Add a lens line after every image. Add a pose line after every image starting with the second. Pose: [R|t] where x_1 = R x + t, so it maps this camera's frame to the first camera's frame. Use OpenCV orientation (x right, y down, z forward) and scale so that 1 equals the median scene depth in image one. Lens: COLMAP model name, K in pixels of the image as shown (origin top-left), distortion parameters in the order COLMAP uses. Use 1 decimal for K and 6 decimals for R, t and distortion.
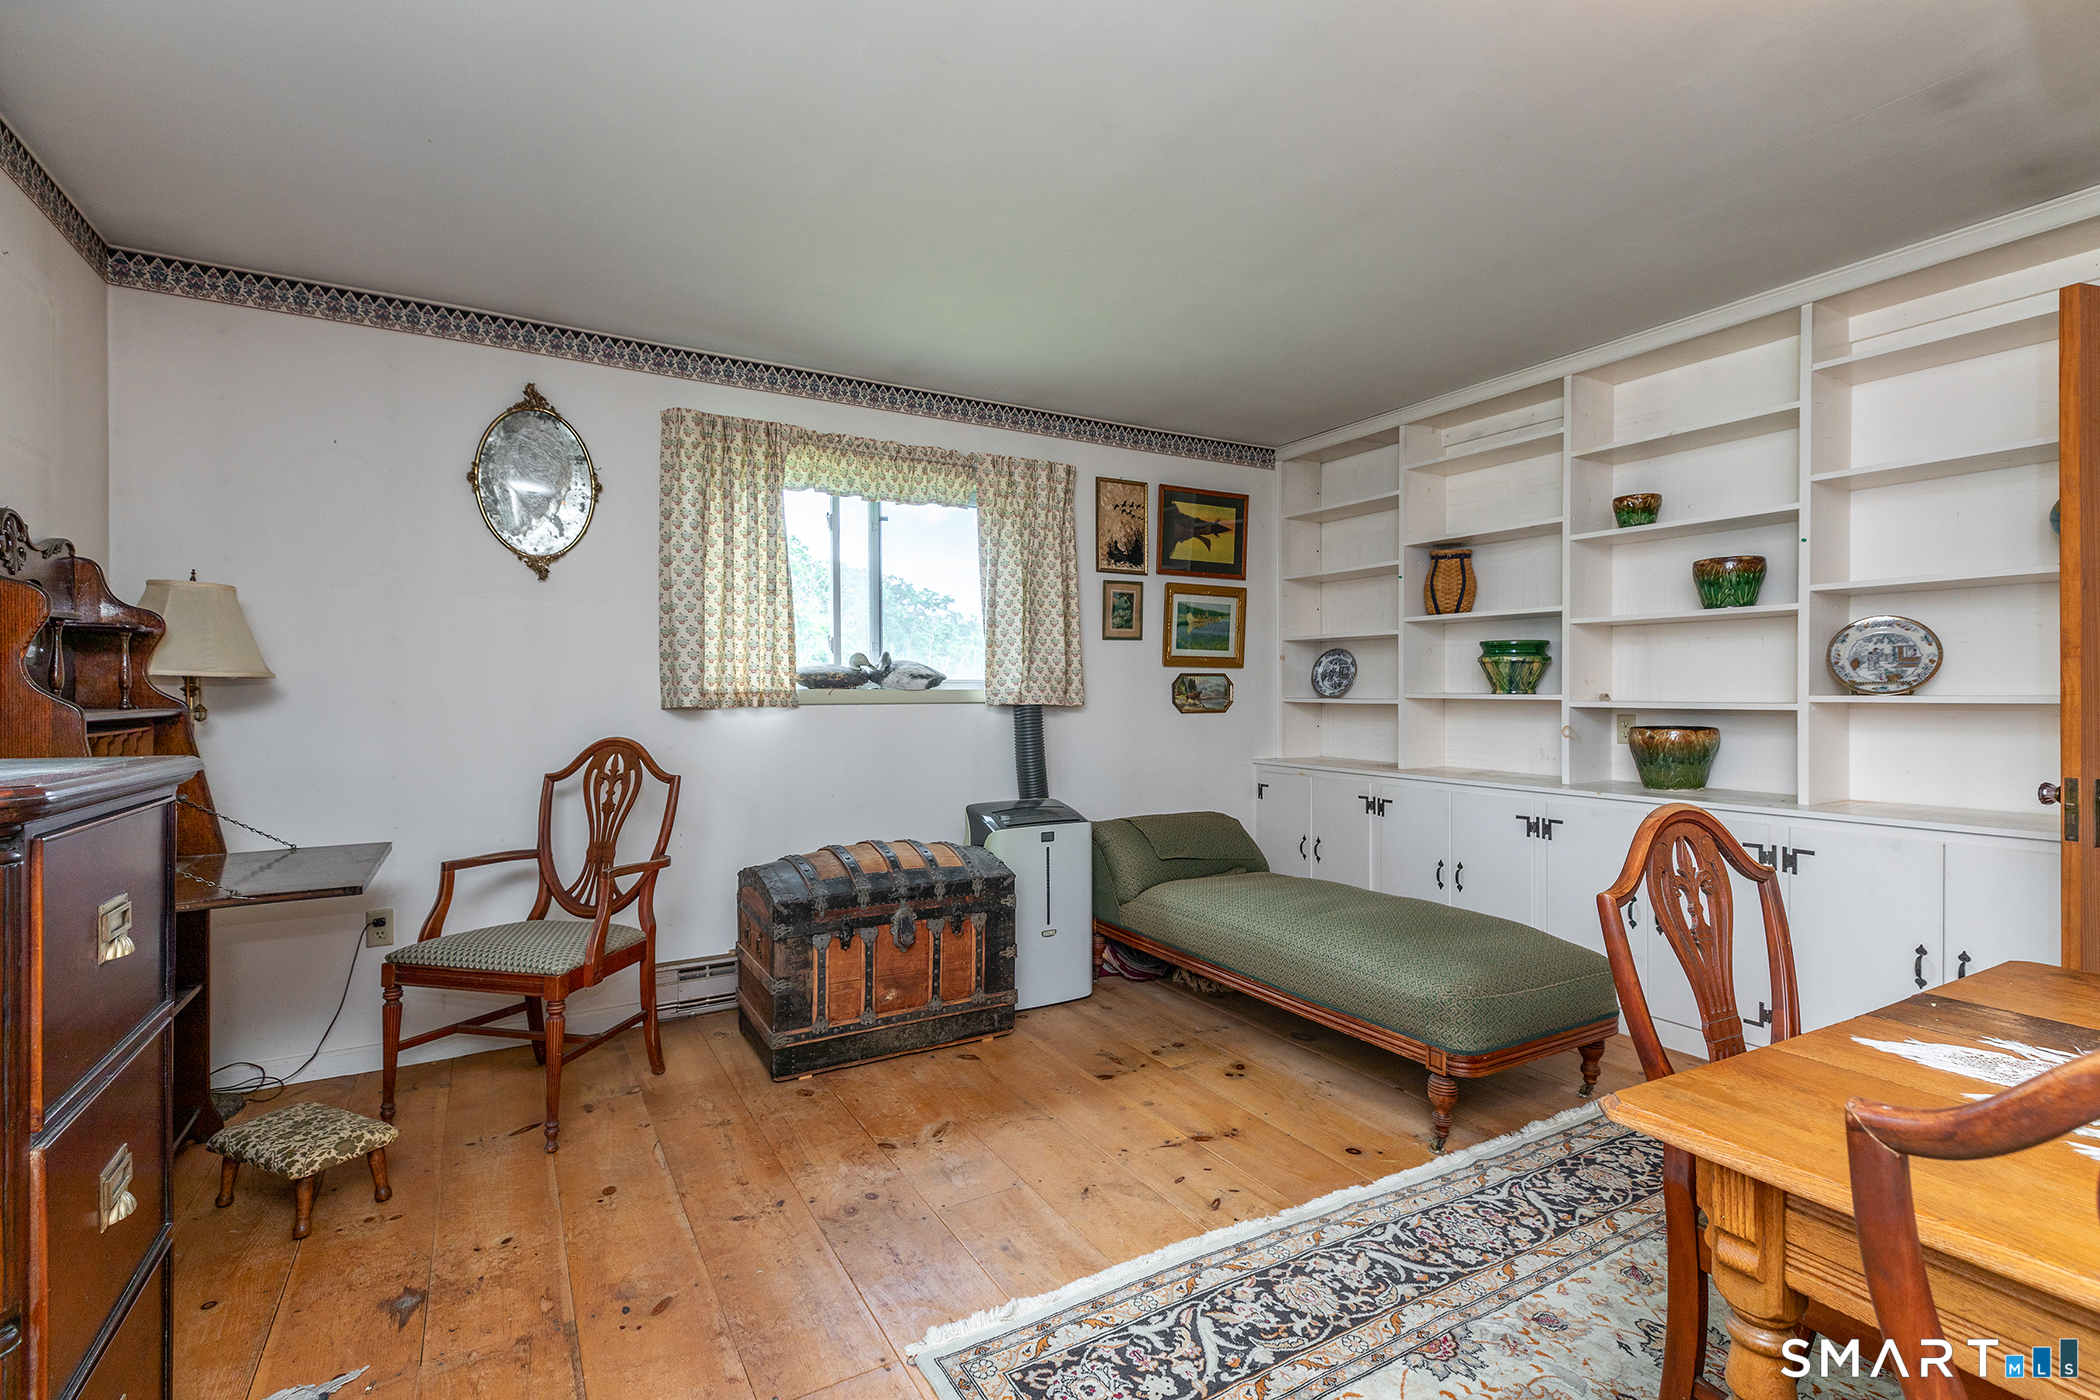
lens RADIAL K [[927.0, 0, 1048.9], [0, 927.0, 695.9], [0, 0, 1]] dist [0.024926, -0.007342]
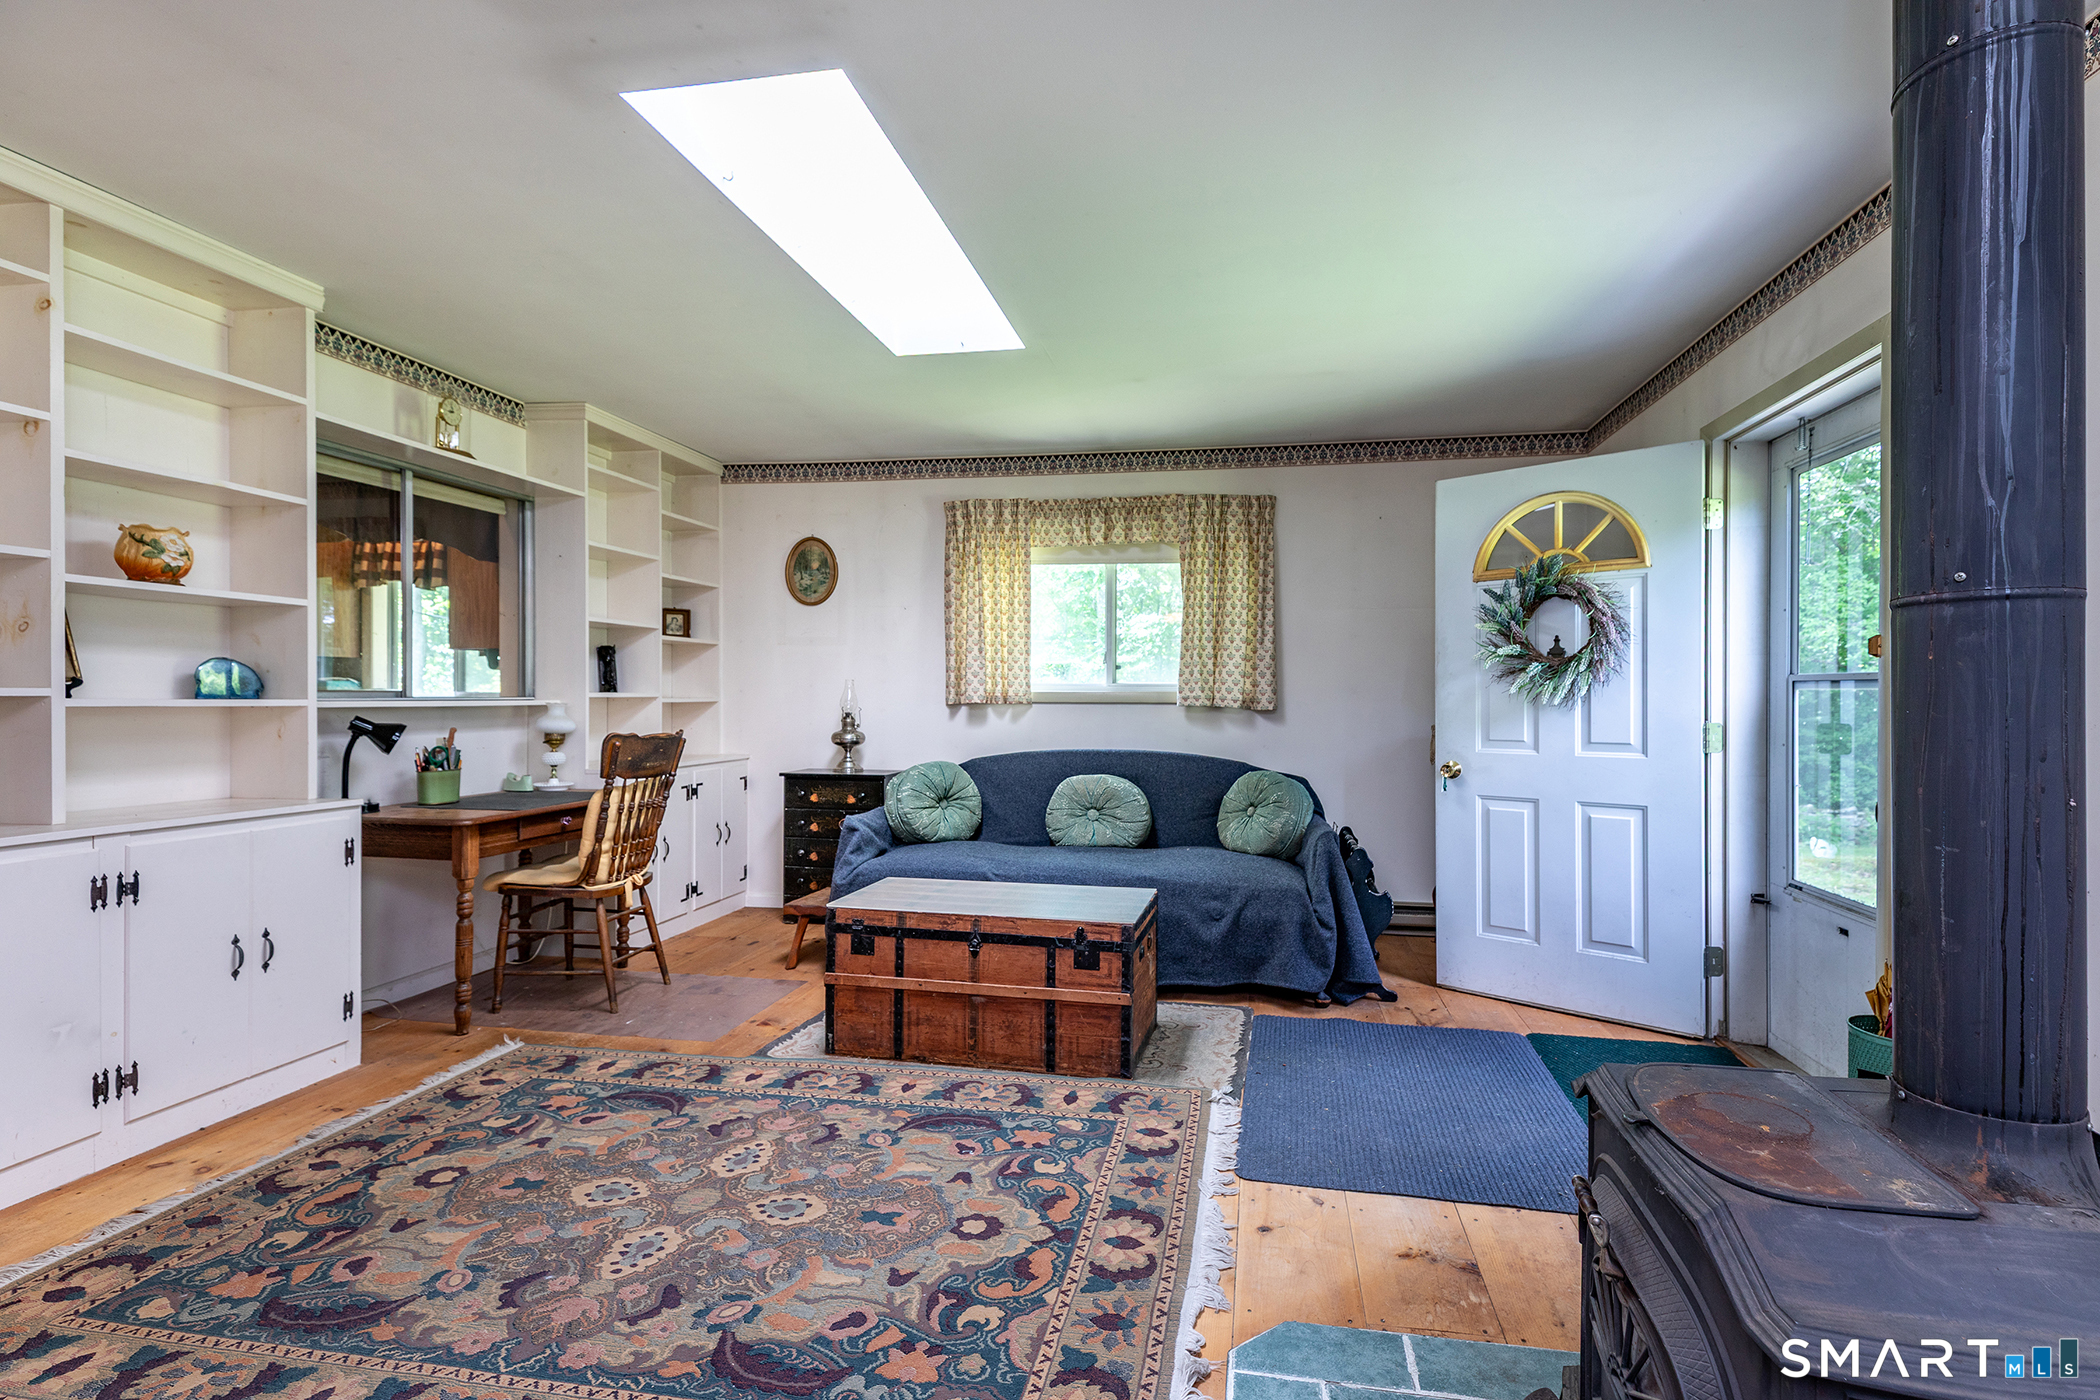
lens RADIAL K [[969.2, 0, 1096.6], [0, 969.2, 696.1], [0, 0, 1]] dist [0.023407, -0.004395]
pose [[-0.768087, -0.005558, 0.640321, -2.630315], [-0.000832, 0.999970, 0.007683, -0.007322], [-0.640345, 0.005368, -0.768069, 6.934778]]
